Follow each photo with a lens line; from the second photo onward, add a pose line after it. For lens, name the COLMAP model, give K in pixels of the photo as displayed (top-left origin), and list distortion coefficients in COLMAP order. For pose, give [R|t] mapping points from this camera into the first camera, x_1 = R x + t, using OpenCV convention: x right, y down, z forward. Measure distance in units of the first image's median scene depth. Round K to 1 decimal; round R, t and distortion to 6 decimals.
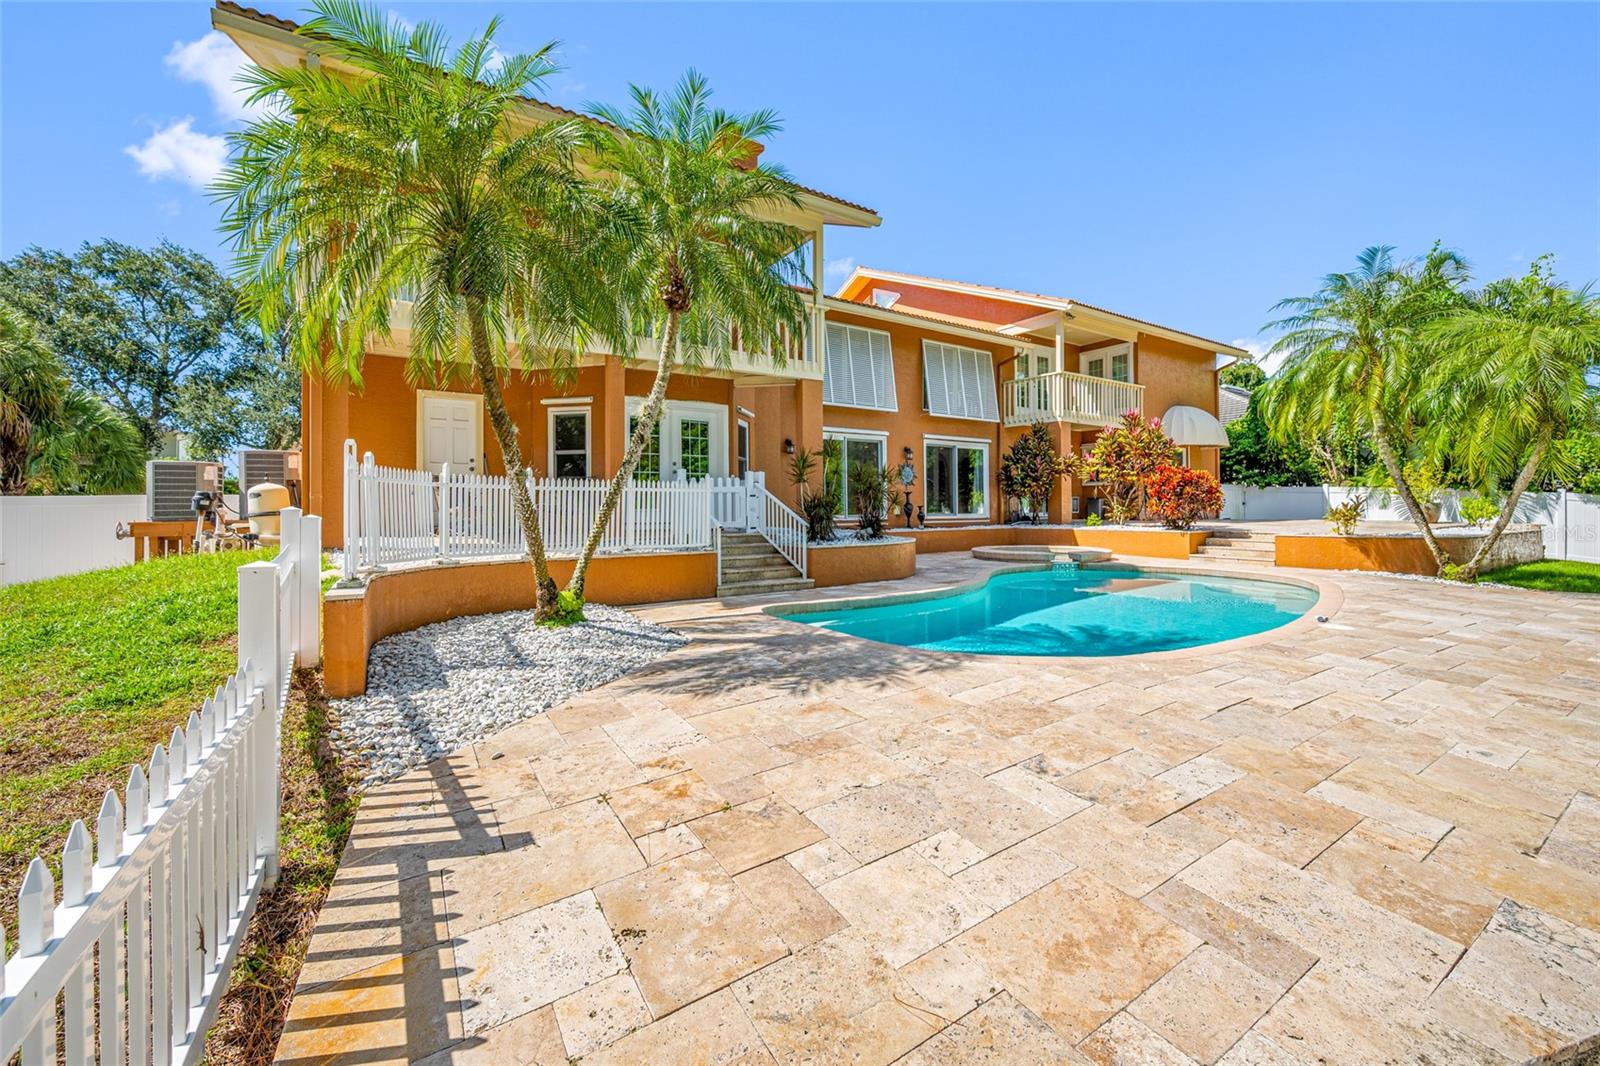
lens RADIAL K [[637.4, 0, 829.6], [0, 637.4, 512.4], [0, 0, 1]] dist [0.001881, -0.000175]
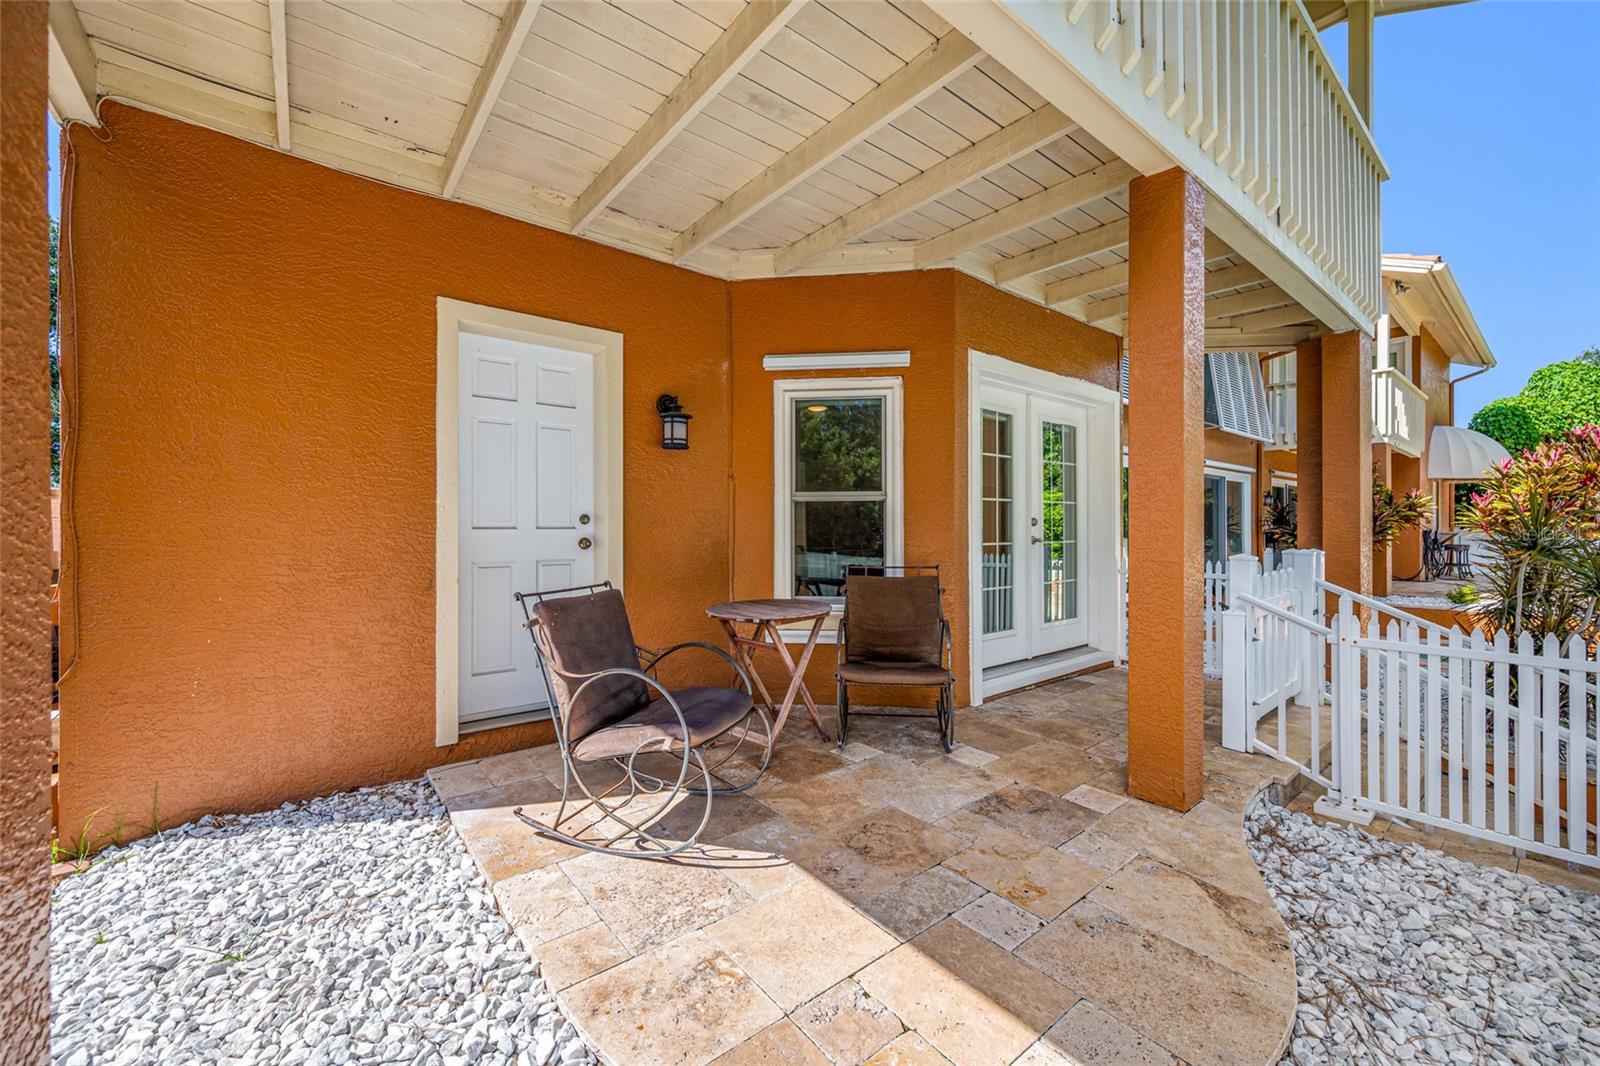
lens RADIAL K [[637.4, 0, 836.8], [0, 637.4, 533.6], [0, 0, 1]] dist [0.001881, -0.000175]
pose [[0.995128, 0.003520, 0.098528, -0.372366], [-0.003467, 0.999994, -0.000707, -0.060247], [-0.098529, 0.000361, 0.995134, 0.517475]]
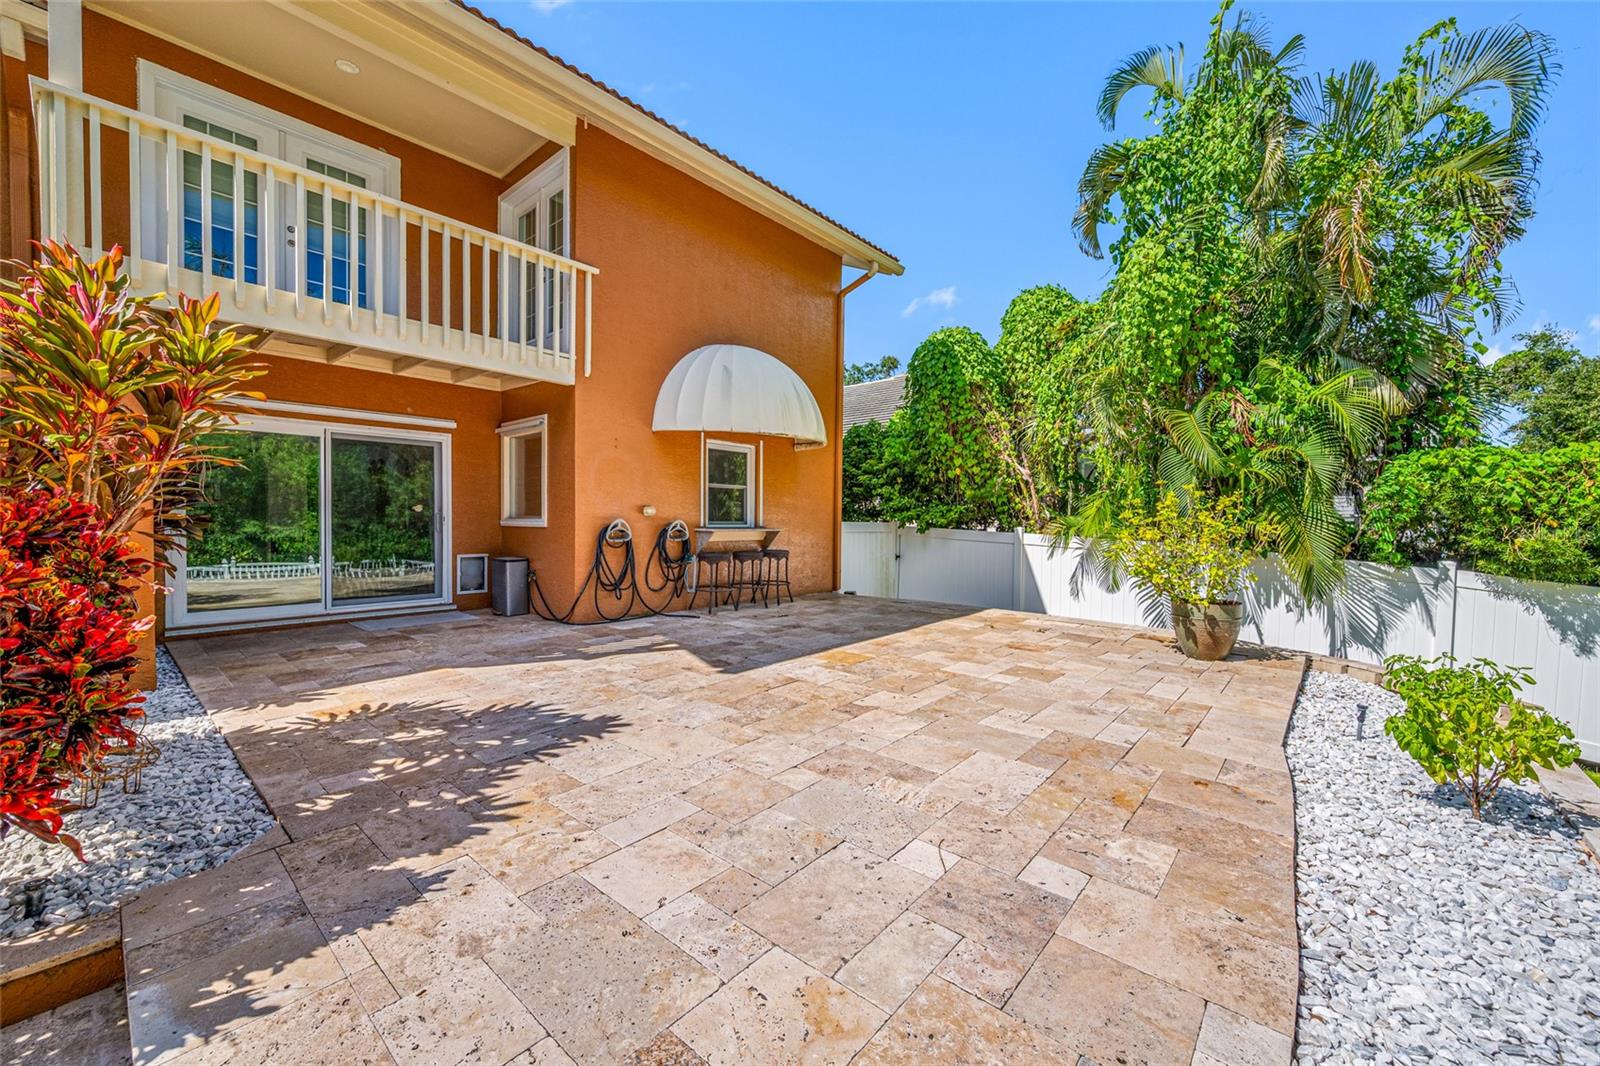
lens RADIAL K [[637.4, 0, 791.9], [0, 637.4, 571.8], [0, 0, 1]] dist [0.001881, -0.000175]
pose [[0.967775, -0.004090, 0.251785, 0.762375], [-0.014281, 0.997368, 0.071090, -0.070233], [-0.251413, -0.072395, 0.965169, 0.884136]]
